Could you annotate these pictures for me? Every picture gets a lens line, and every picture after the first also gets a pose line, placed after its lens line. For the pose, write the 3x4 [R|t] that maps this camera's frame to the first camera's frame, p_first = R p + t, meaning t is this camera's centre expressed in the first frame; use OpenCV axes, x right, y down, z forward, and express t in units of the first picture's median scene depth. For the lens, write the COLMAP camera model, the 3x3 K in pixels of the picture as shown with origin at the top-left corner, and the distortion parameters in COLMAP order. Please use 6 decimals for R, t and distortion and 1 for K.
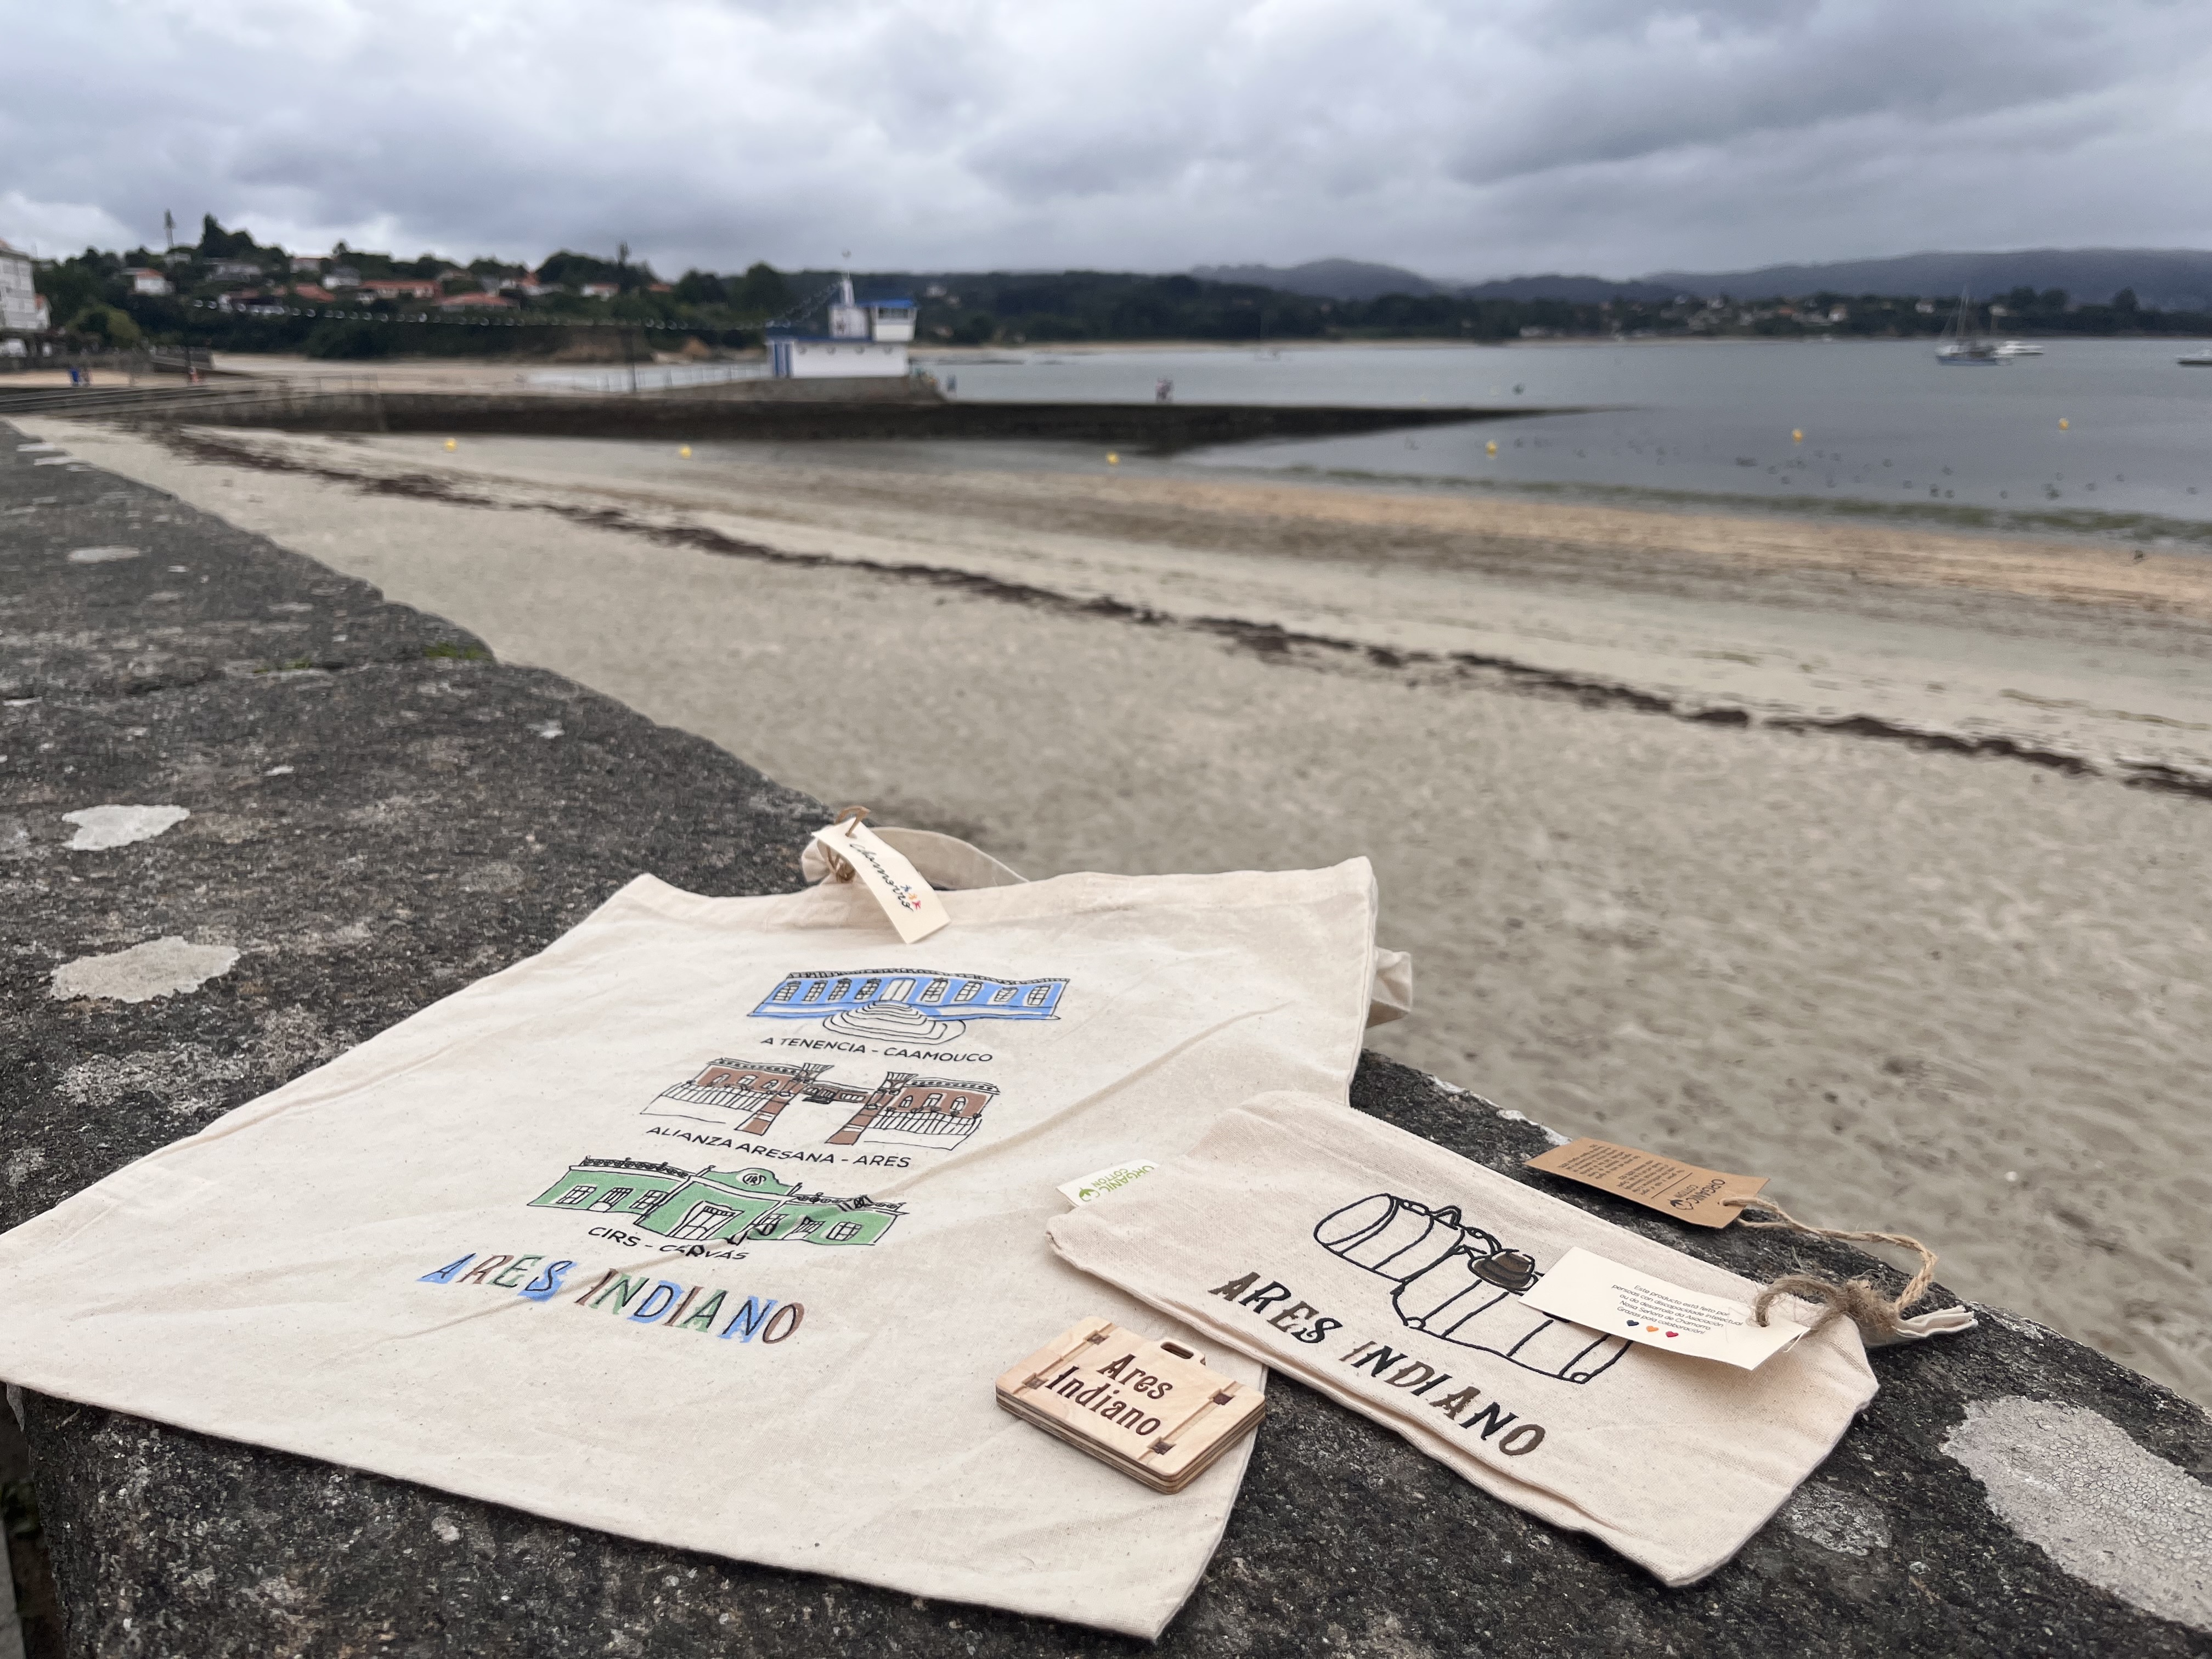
lens RADIAL K [[1705.9, 0, 1106.0], [0, 1705.9, 829.5], [0, 0, 1]] dist [0.058903, -0.107170]
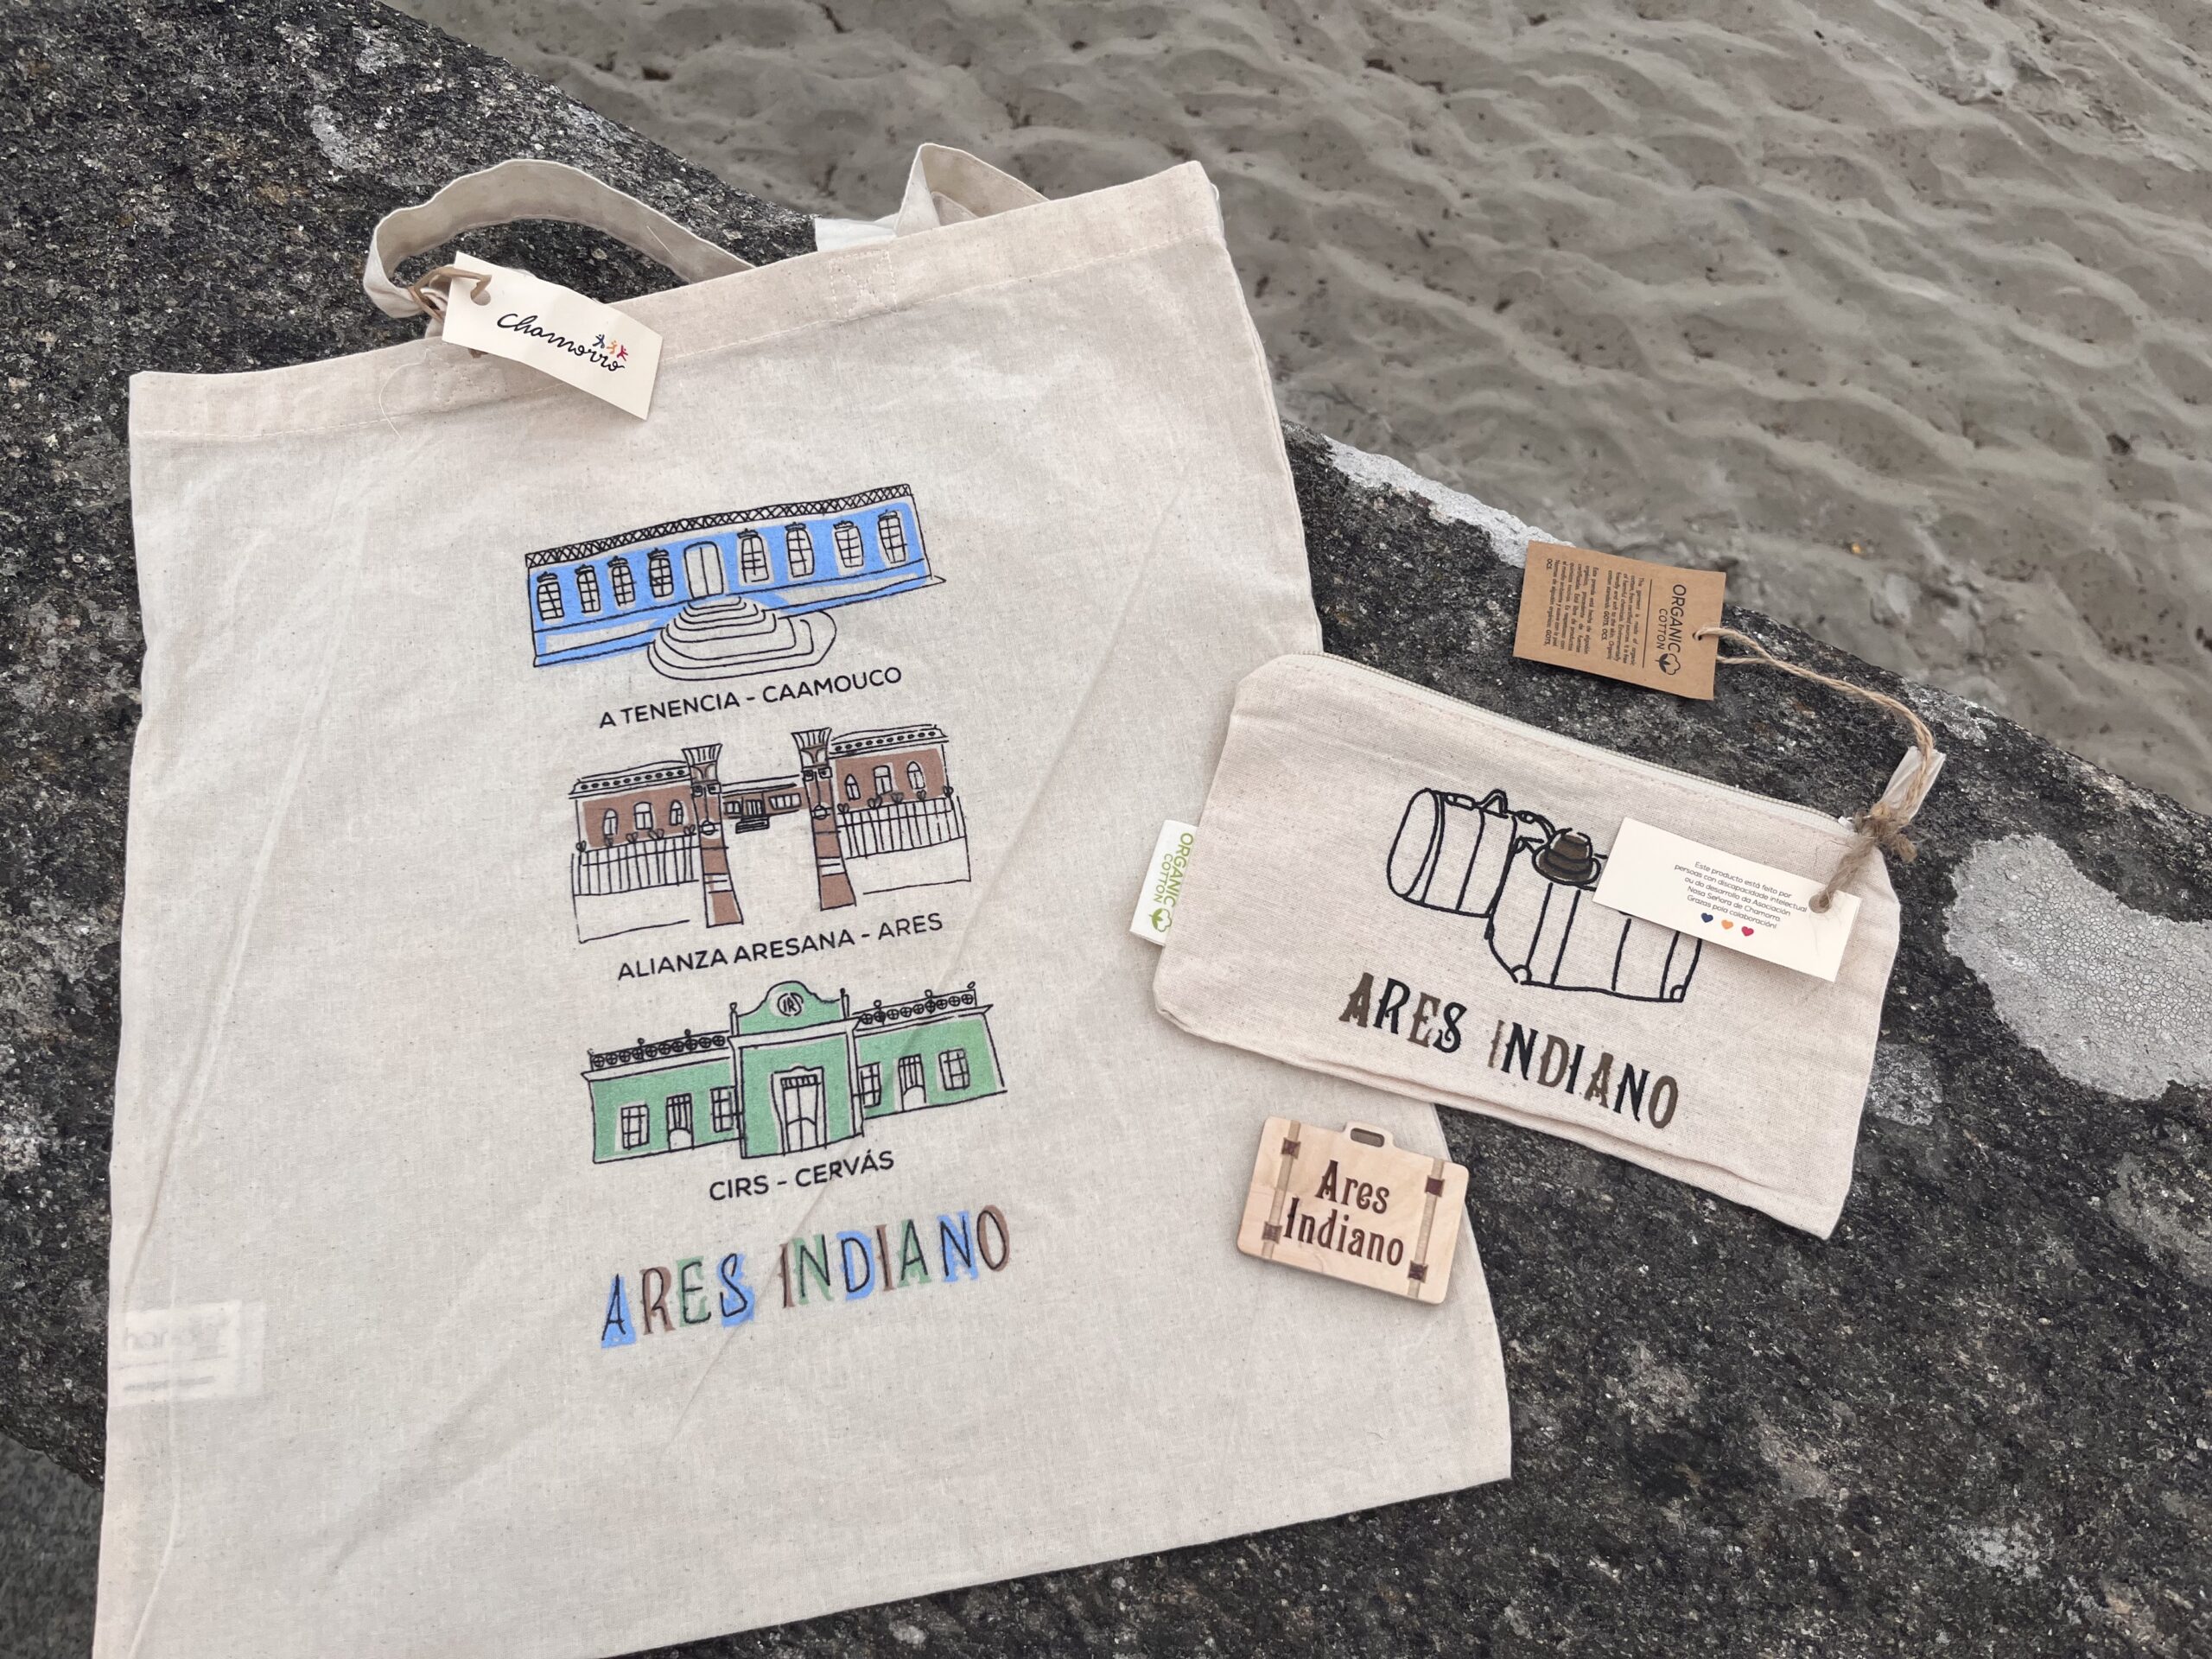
lens RADIAL K [[1705.9, 0, 1106.0], [0, 1705.9, 829.5], [0, 0, 1]] dist [0.058903, -0.107170]
pose [[0.897452, -0.409938, 0.162882, -0.183891], [0.103238, 0.554194, 0.825961, -0.647500], [-0.428861, -0.724445, 0.539684, 0.565156]]
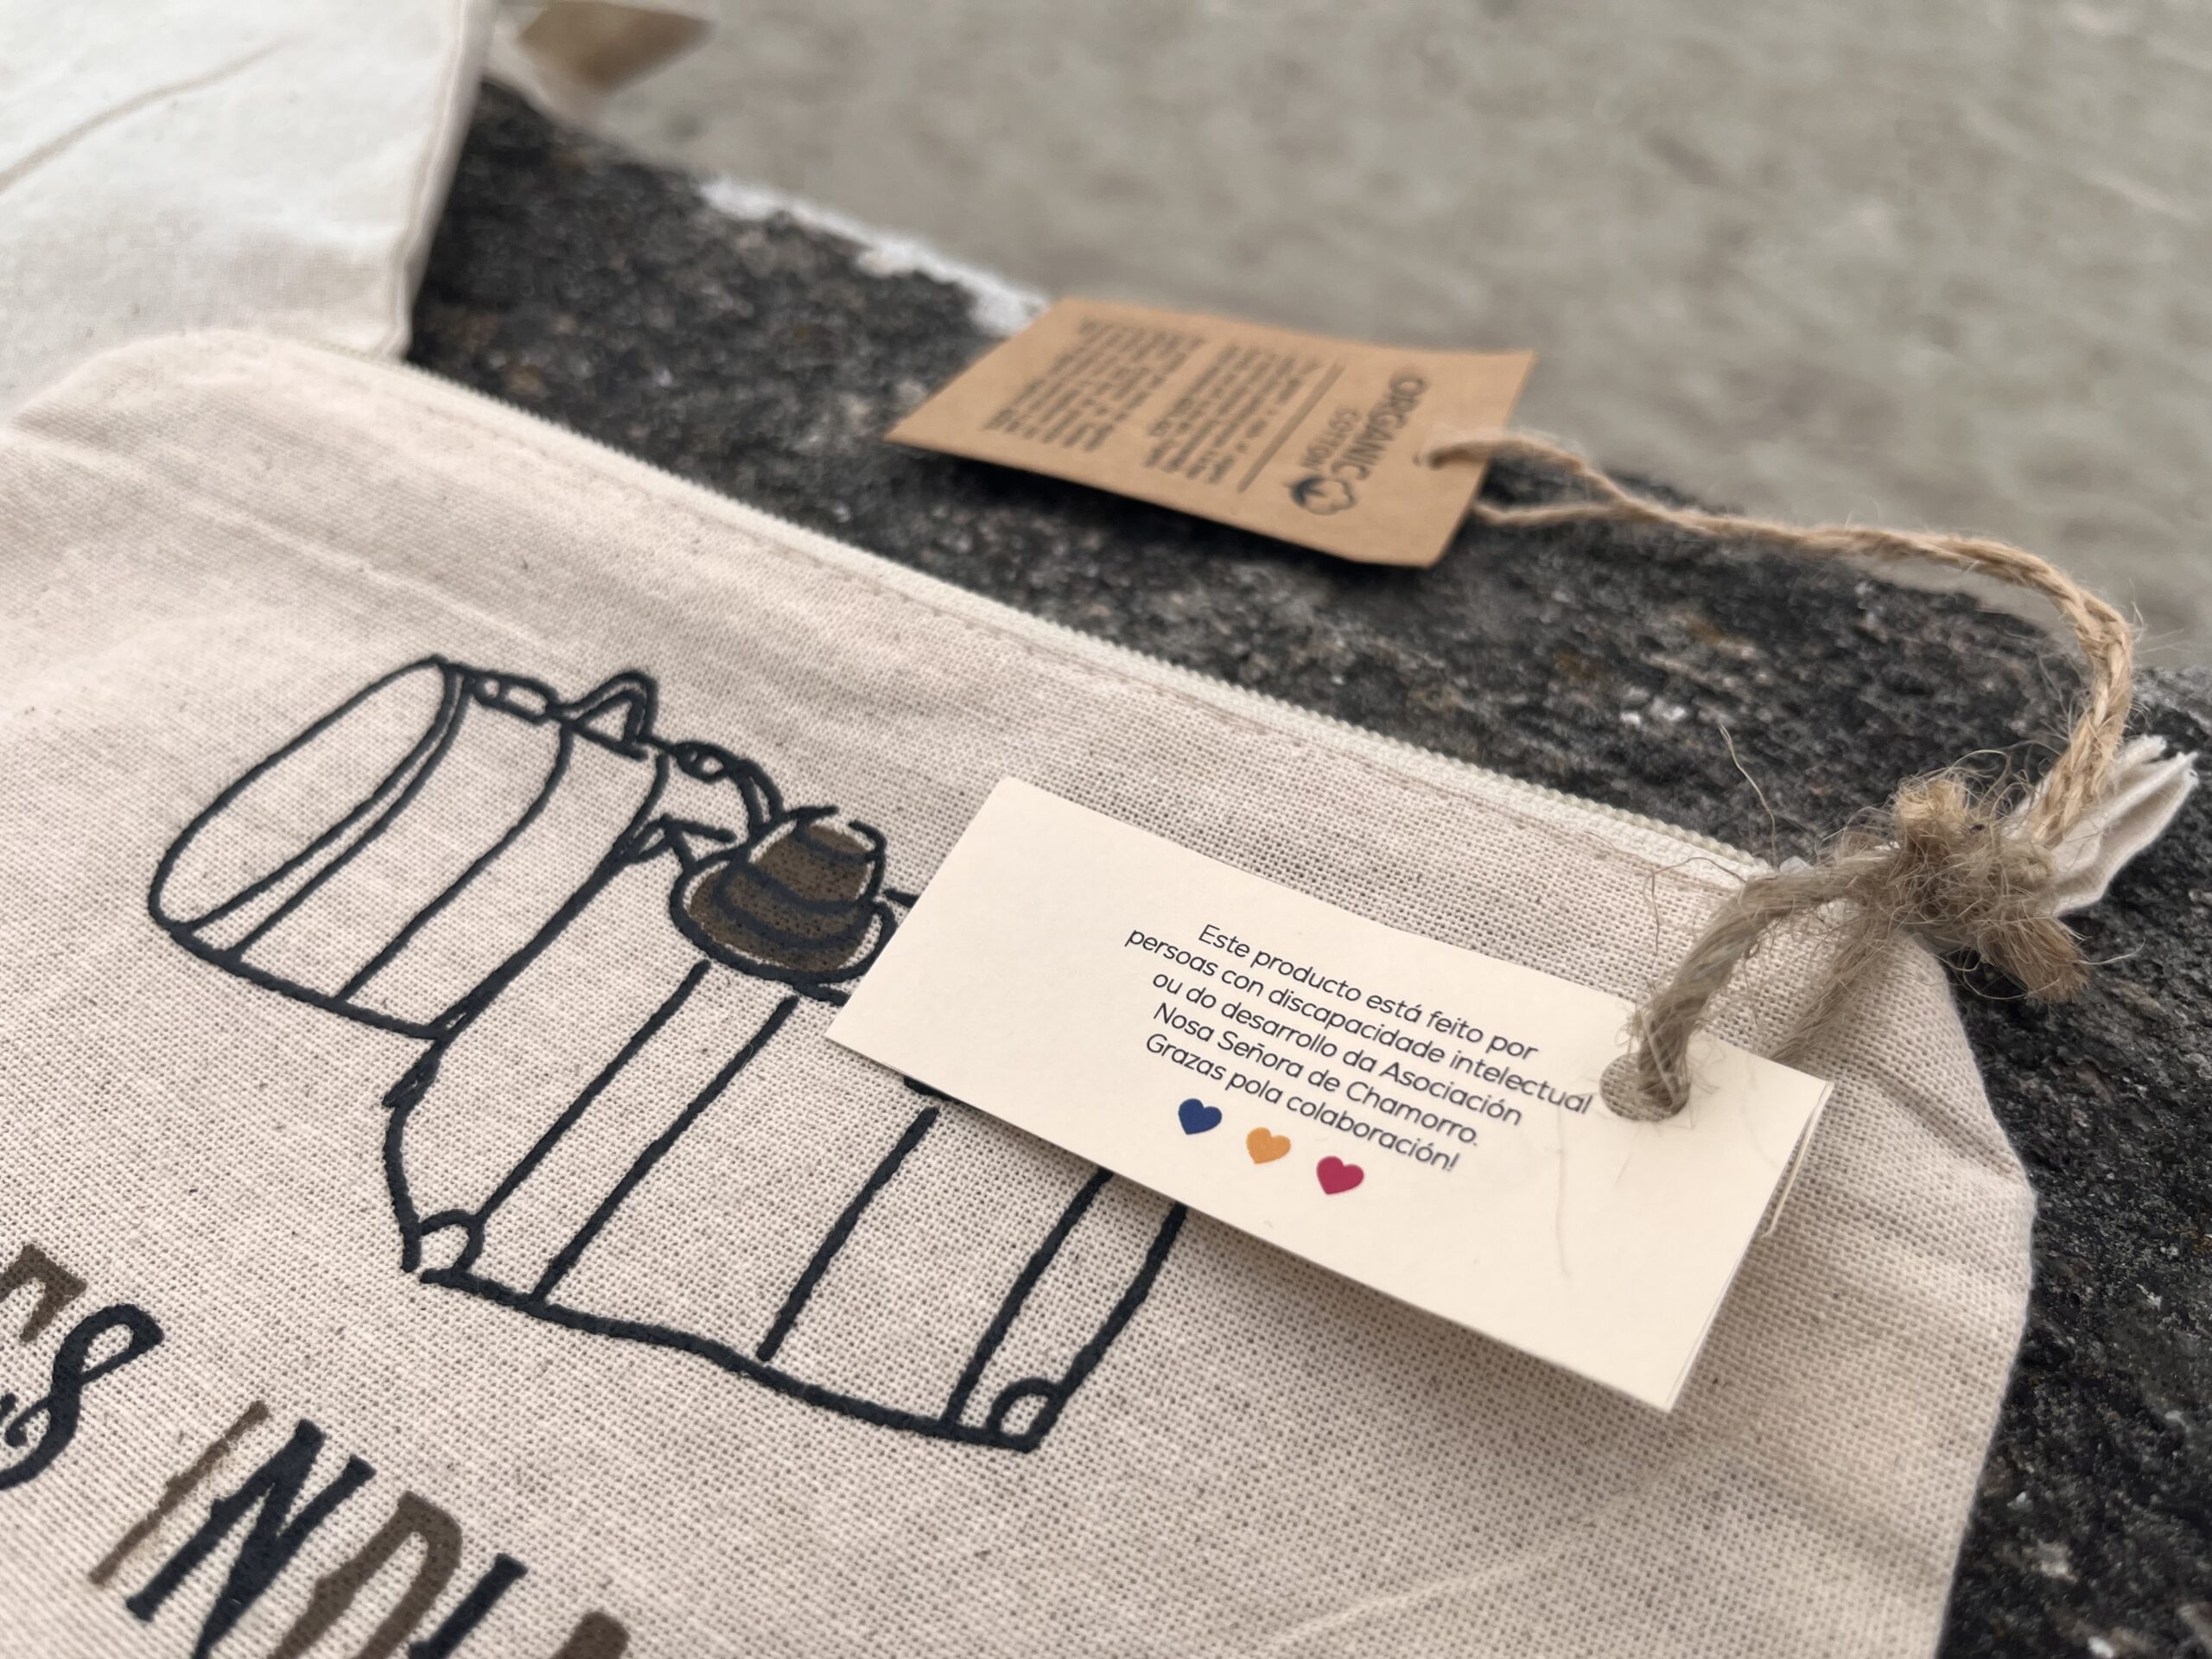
lens RADIAL K [[1750.4, 0, 1106.0], [0, 1750.4, 829.5], [0, 0, 1]] dist [-0.009687, -0.033827]
pose [[0.962584, -0.222601, 0.154537, 0.240404], [0.112914, 0.847889, 0.518010, 0.094655], [-0.246339, -0.481179, 0.841299, 0.732877]]
